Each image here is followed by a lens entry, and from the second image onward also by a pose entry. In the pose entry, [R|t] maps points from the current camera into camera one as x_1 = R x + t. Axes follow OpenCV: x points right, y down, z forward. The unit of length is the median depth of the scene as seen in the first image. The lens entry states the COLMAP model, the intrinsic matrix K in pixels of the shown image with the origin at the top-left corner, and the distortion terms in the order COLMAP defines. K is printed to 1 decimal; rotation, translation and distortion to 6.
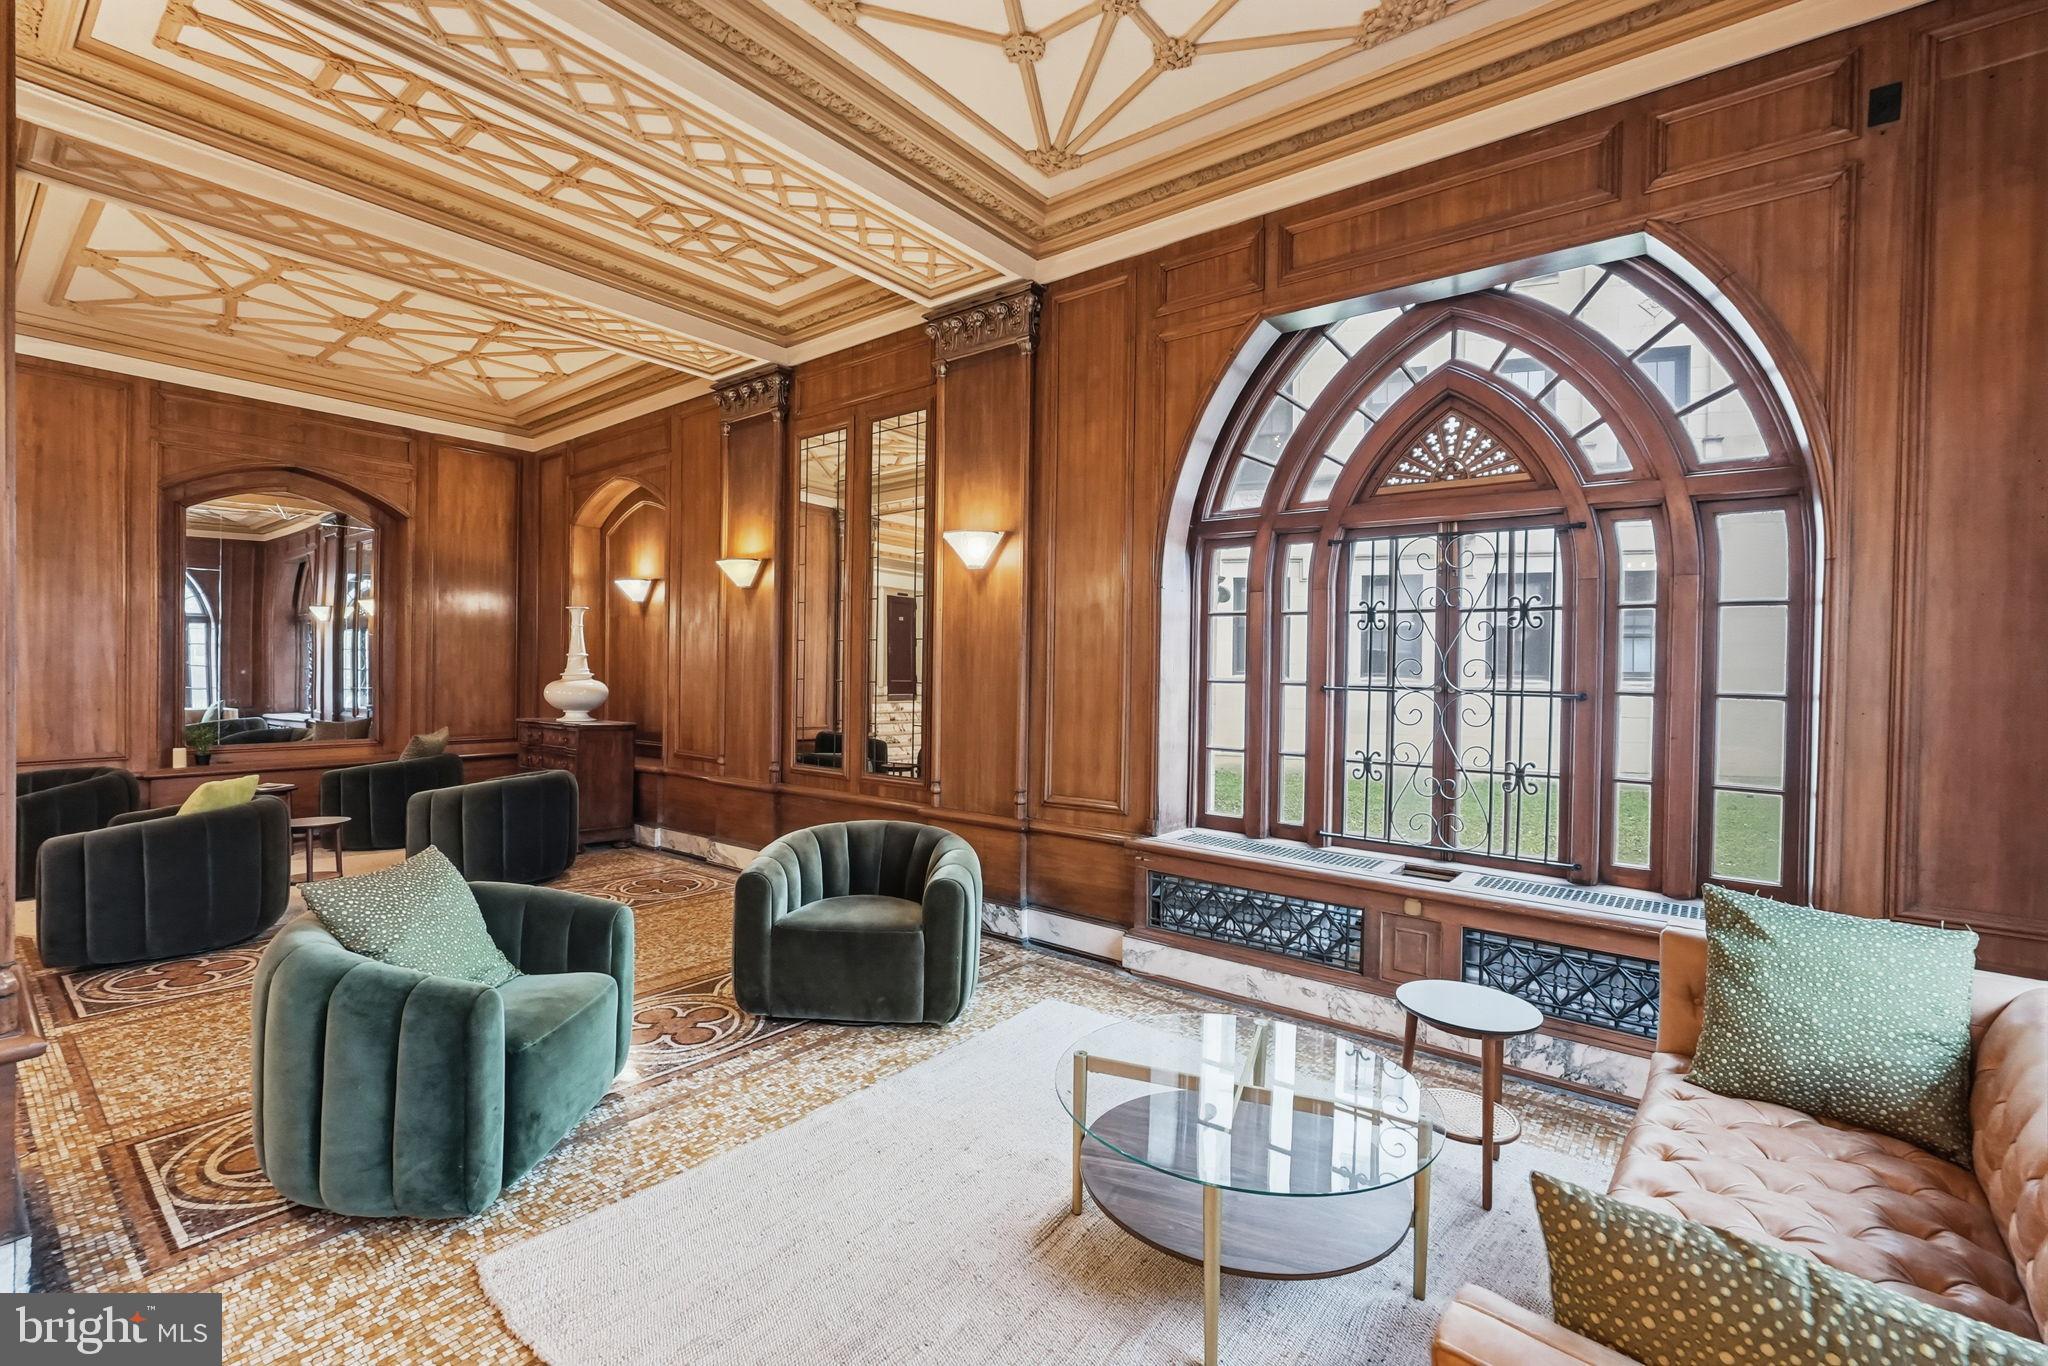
lens RADIAL K [[911.0, 0, 1024.0], [0, 911.0, 683.0], [0, 0, 1]] dist [0.003207, 0.000668]
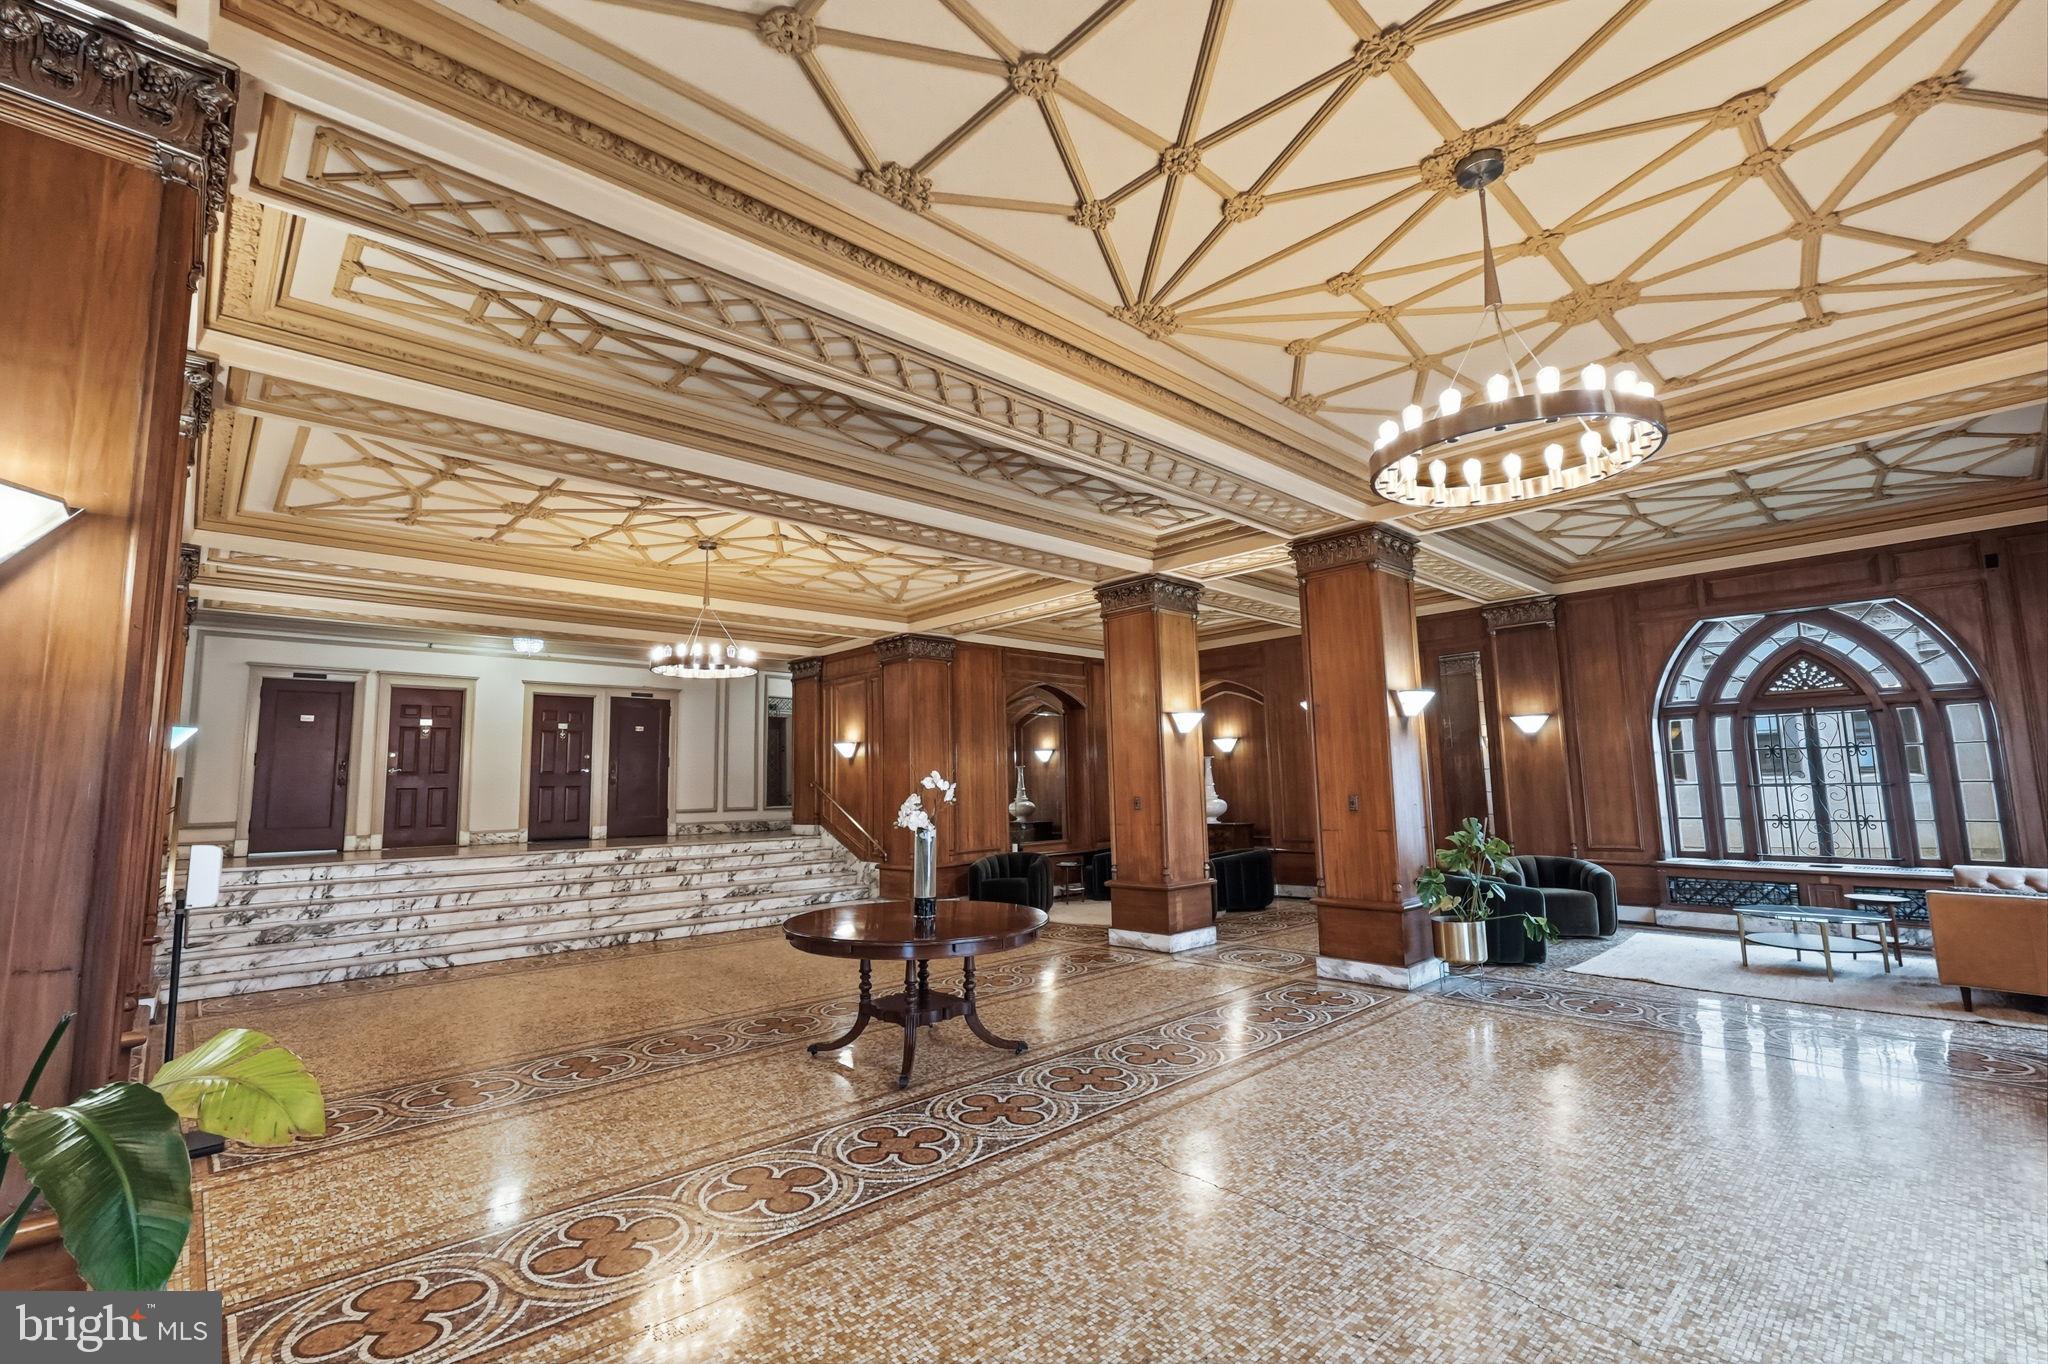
lens RADIAL K [[917.9, 0, 1024.0], [0, 917.9, 682.0], [0, 0, 1]] dist [-0.000845, 0.003700]
pose [[0.992976, -0.040790, -0.111061, -1.170030], [0.023847, 0.988427, -0.149814, 0.050173], [0.115887, 0.146113, 0.982457, -1.418078]]
